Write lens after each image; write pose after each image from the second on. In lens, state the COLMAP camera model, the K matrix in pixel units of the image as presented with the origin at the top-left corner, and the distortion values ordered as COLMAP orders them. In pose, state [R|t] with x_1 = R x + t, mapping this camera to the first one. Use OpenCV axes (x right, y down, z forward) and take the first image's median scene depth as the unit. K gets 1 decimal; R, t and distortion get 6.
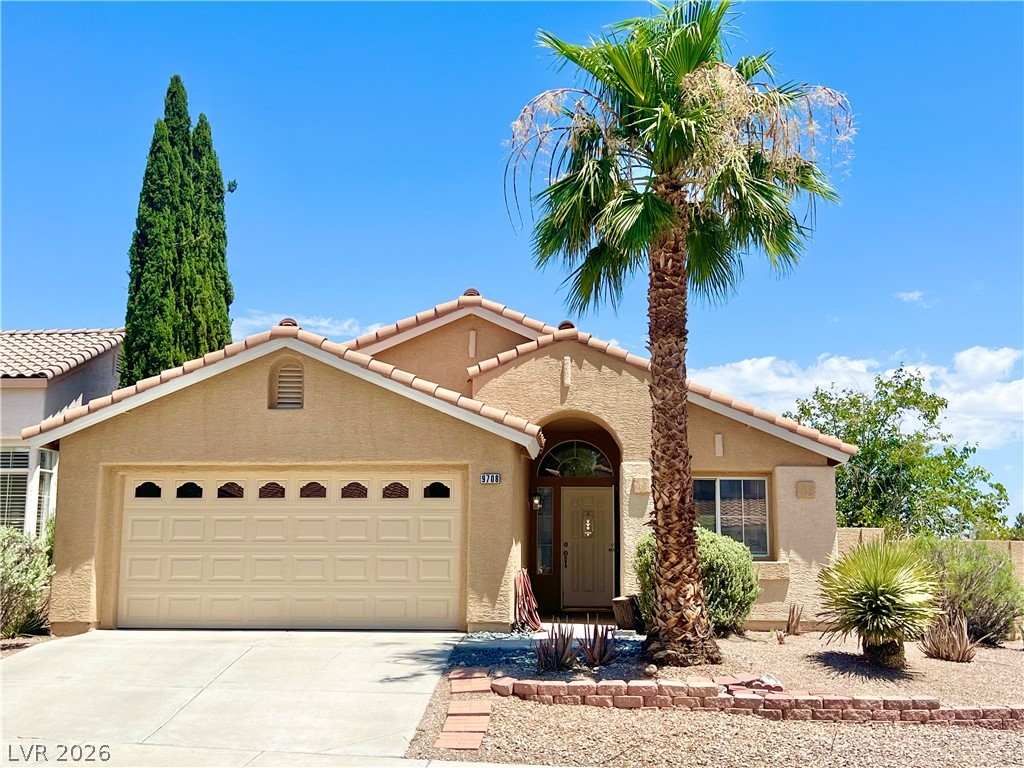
lens RADIAL K [[1171.8, 0, 522.8], [0, 1171.8, 382.7], [0, 0, 1]] dist [0.164375, -0.415971]
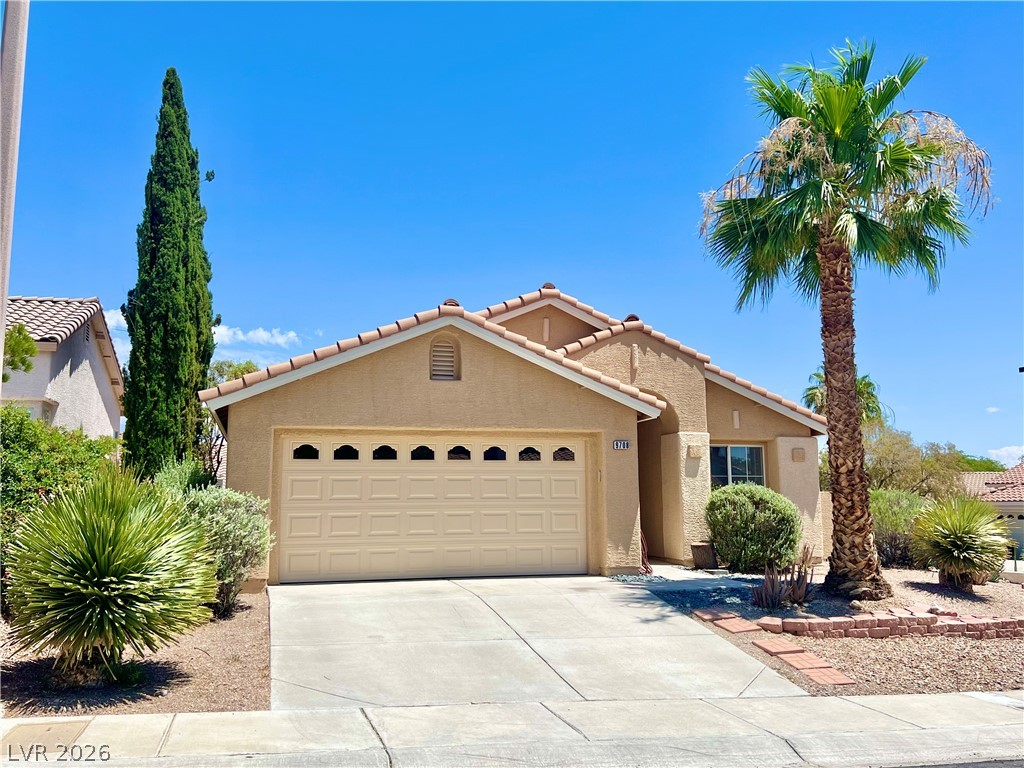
lens RADIAL K [[902.5, 0, 512.0], [0, 902.5, 384.0], [0, 0, 1]] dist [0.113893, -0.194126]
pose [[0.948239, 0.030218, 0.316117, -0.406462], [-0.035463, 0.999312, 0.010851, 0.014173], [-0.315572, -0.021500, 0.948658, 0.170850]]
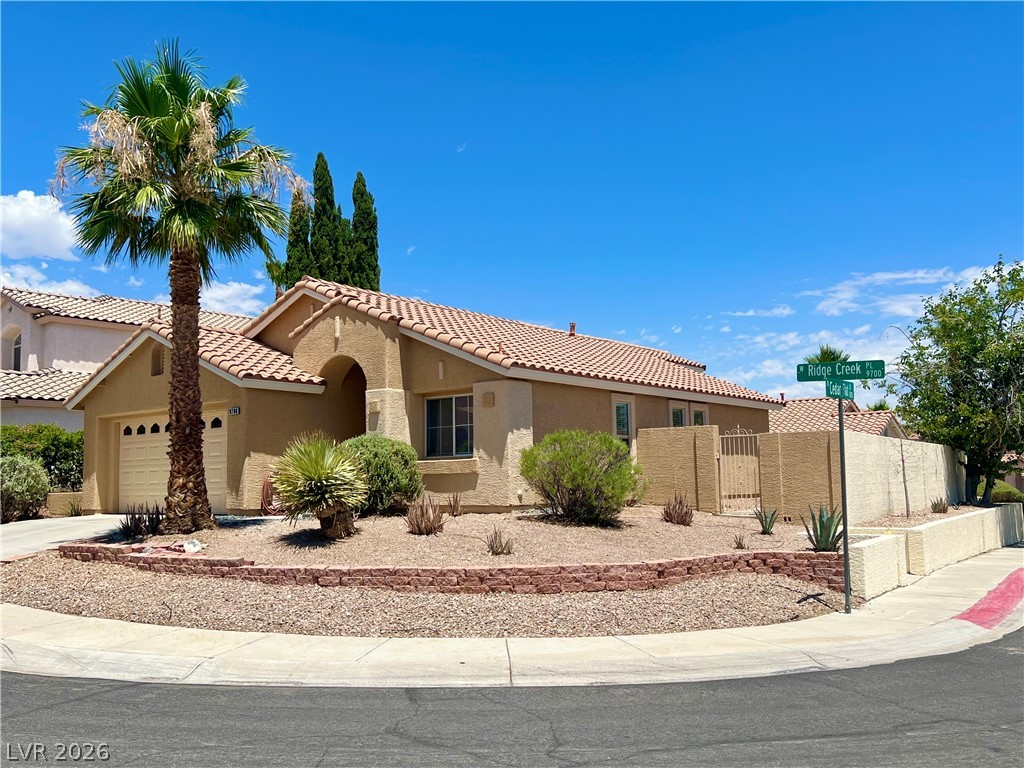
lens RADIAL K [[902.5, 0, 512.0], [0, 902.5, 384.0], [0, 0, 1]] dist [0.113893, -0.194126]
pose [[0.820100, -0.084232, -0.565987, 0.859941], [0.111747, 0.993637, 0.014042, 0.068757], [0.561203, -0.074763, 0.824294, 0.261376]]
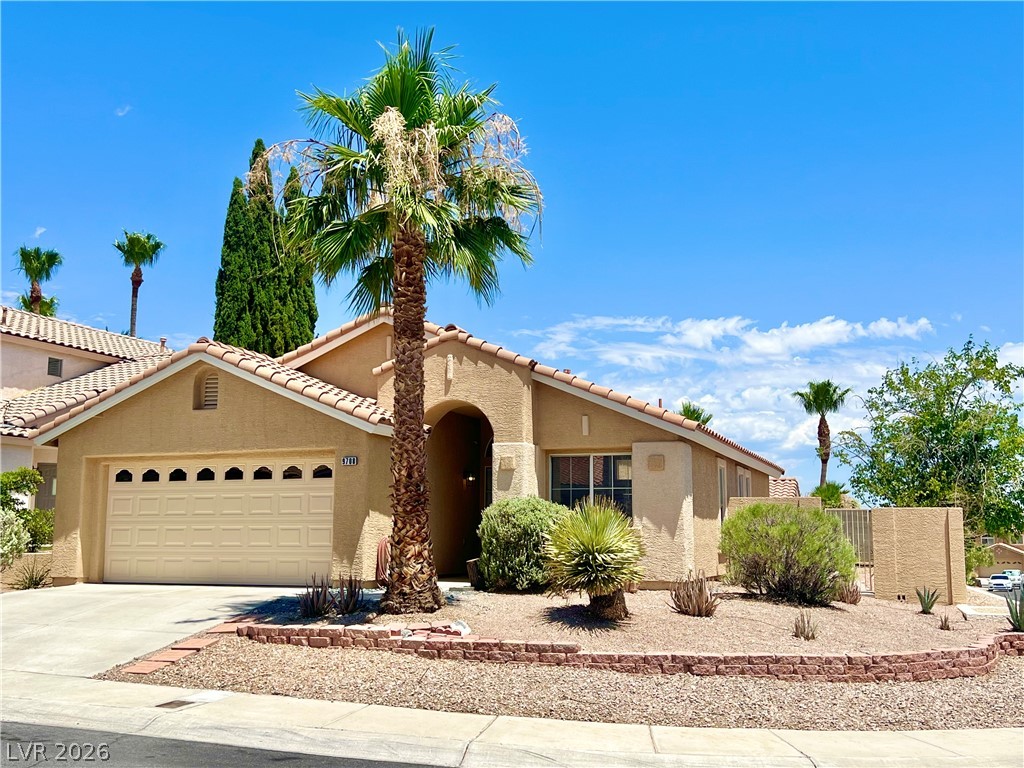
lens RADIAL K [[1062.0, 0, 515.7], [0, 1062.0, 383.3], [0, 0, 1]] dist [0.178358, -0.451863]
pose [[0.957443, -0.044845, -0.285116, 0.436288], [0.047399, 0.998874, 0.002061, 0.007805], [0.284702, -0.015488, 0.958491, 0.001076]]
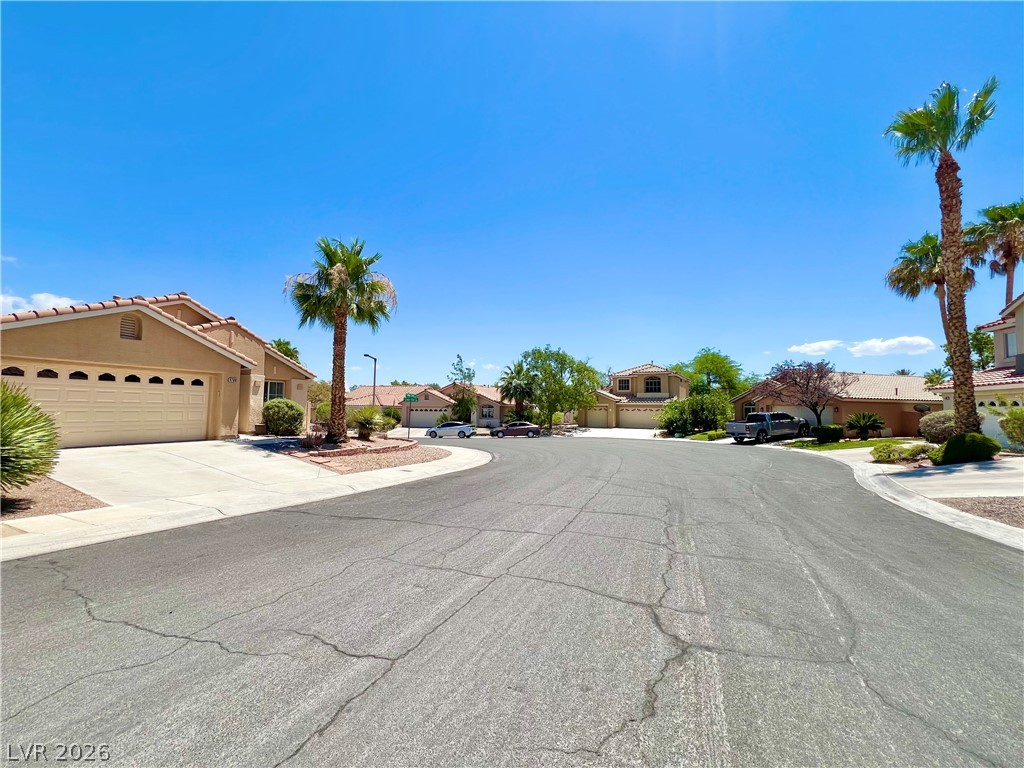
lens RADIAL K [[415.7, 0, 512.0], [0, 415.7, 384.0], [0, 0, 1]] dist [0.003747, 0.000224]
pose [[0.338278, 0.053887, 0.939502, -0.647192], [-0.155335, 0.987862, -0.000731, -0.002795], [-0.928137, -0.145691, 0.342543, 0.125020]]
